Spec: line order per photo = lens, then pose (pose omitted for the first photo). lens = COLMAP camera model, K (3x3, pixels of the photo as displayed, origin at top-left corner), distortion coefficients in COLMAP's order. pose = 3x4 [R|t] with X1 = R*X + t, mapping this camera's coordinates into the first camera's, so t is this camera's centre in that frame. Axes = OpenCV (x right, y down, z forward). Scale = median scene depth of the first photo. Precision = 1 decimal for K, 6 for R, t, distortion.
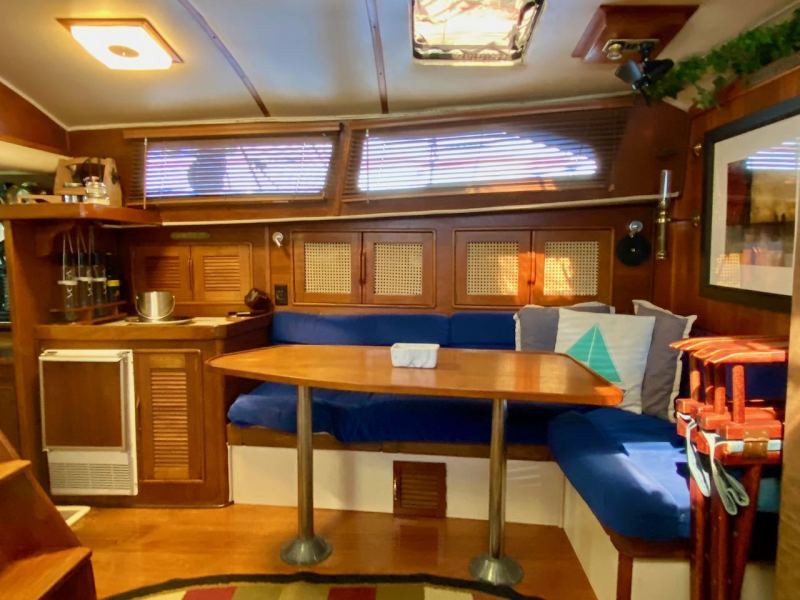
lens RADIAL K [[525.8, 0, 403.5], [0, 525.8, 300.8], [0, 0, 1]] dist [0.076847, -0.092826]
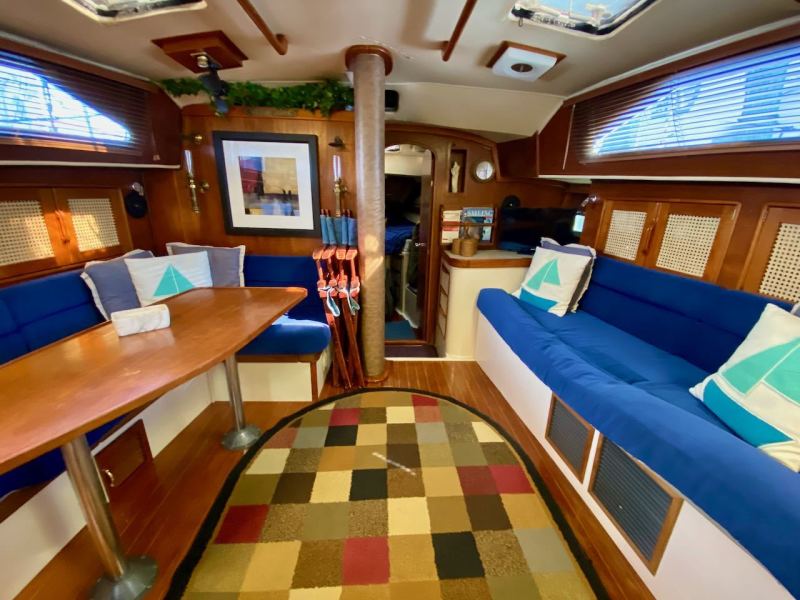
lens RADIAL K [[323.2, 0, 404.2], [0, 323.2, 298.9], [0, 0, 1]] dist [0.032281, -0.024210]
pose [[-0.088311, -0.298833, 0.950211, -0.482614], [0.076548, 0.949081, 0.305592, -0.077884], [-0.993147, 0.099724, -0.060939, 0.454235]]
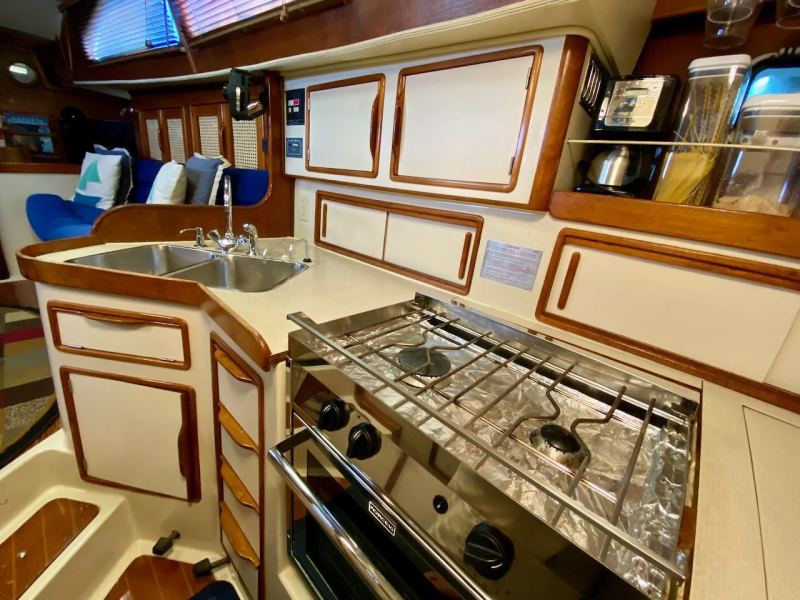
lens RADIAL K [[323.2, 0, 404.2], [0, 323.2, 298.9], [0, 0, 1]] dist [0.032281, -0.024210]
pose [[-0.751630, -0.284377, 0.595132, -1.009166], [-0.030987, 0.916511, 0.398808, 0.085633], [-0.658857, 0.281315, -0.697689, 0.168929]]
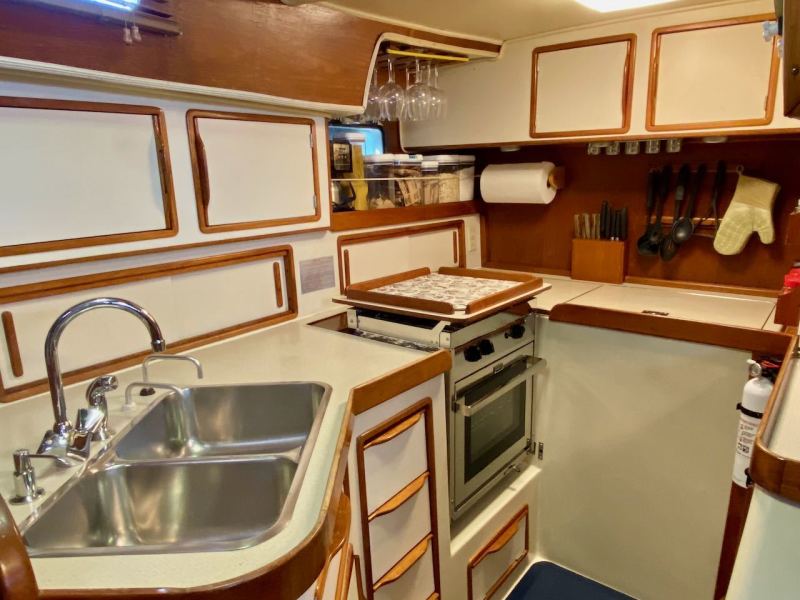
lens RADIAL K [[555.7, 0, 400.0], [0, 555.7, 300.0], [0, 0, 1]] dist [0.081928, -0.134932]
pose [[-0.589376, 0.203954, -0.781690, -0.311975], [-0.060236, 0.953819, 0.294281, -0.011148], [0.805610, 0.220528, -0.549872, 0.356850]]
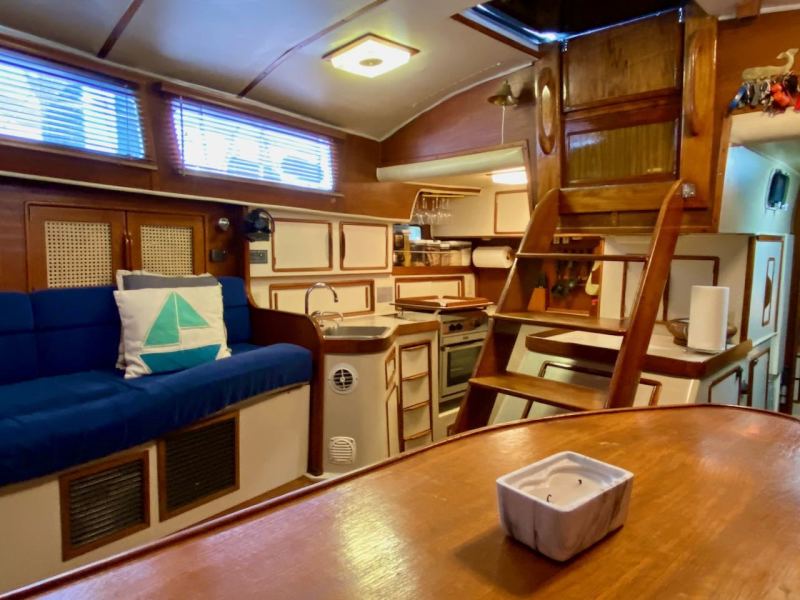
lens RADIAL K [[525.8, 0, 403.5], [0, 525.8, 300.8], [0, 0, 1]] dist [0.076847, -0.092826]
pose [[-0.661110, 0.073384, -0.746691, 0.271018], [-0.084742, 0.981534, 0.171493, -0.062774], [0.745488, 0.176652, -0.642683, 0.875859]]
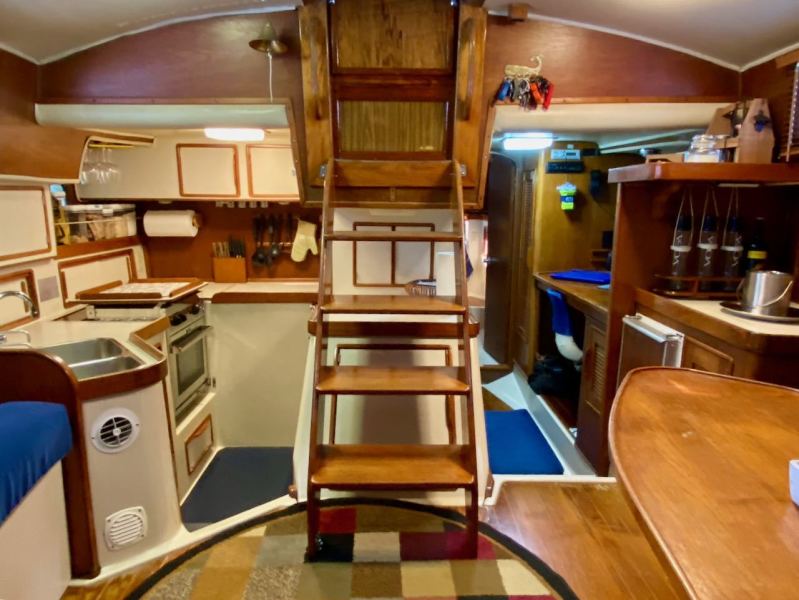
lens RADIAL K [[550.9, 0, 403.5], [0, 550.9, 300.2], [0, 0, 1]] dist [0.090095, -0.110485]
pose [[0.055987, 0.195294, -0.979145, 0.314595], [-0.105406, 0.976359, 0.188712, -0.079564], [0.992852, 0.092643, 0.075249, 0.464151]]
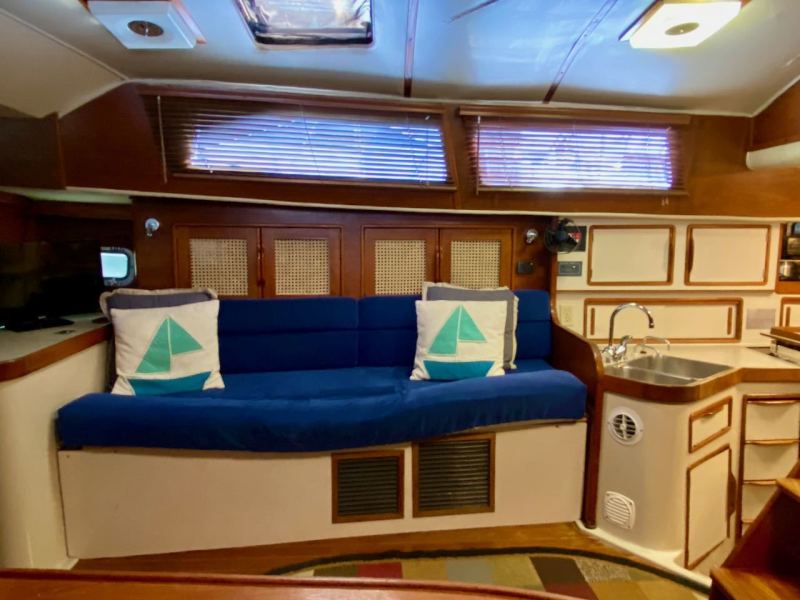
lens RADIAL K [[525.8, 0, 403.5], [0, 525.8, 300.8], [0, 0, 1]] dist [0.076847, -0.092826]
pose [[-0.998166, 0.013845, -0.058929, -0.004958], [-0.000120, 0.973040, 0.230635, -0.119908], [0.060533, 0.230219, -0.971254, 0.916862]]
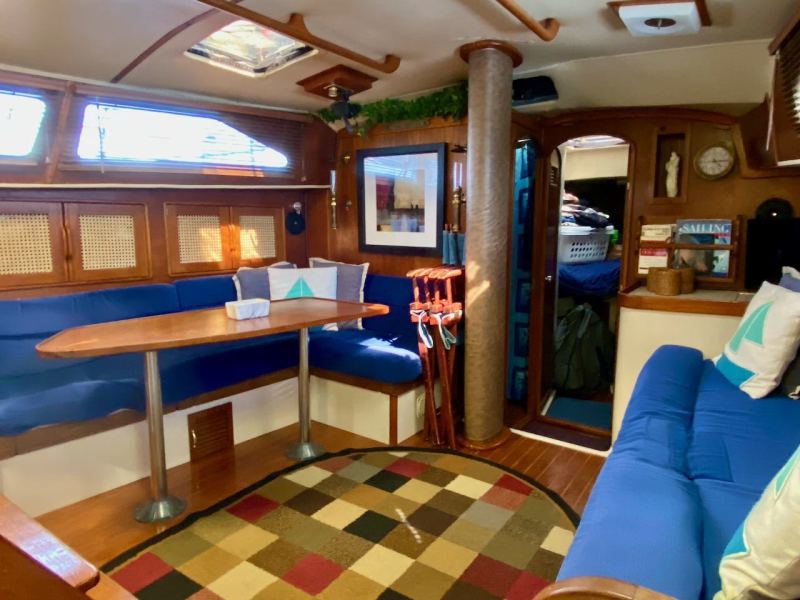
lens RADIAL K [[521.3, 0, 410.4], [0, 521.3, 300.0], [0, 0, 1]] dist [0.136567, -0.172157]
pose [[0.532506, -0.126958, 0.836851, -0.632771], [0.082050, 0.991773, 0.098251, -0.006426], [-0.842440, 0.016344, 0.538542, 0.005277]]
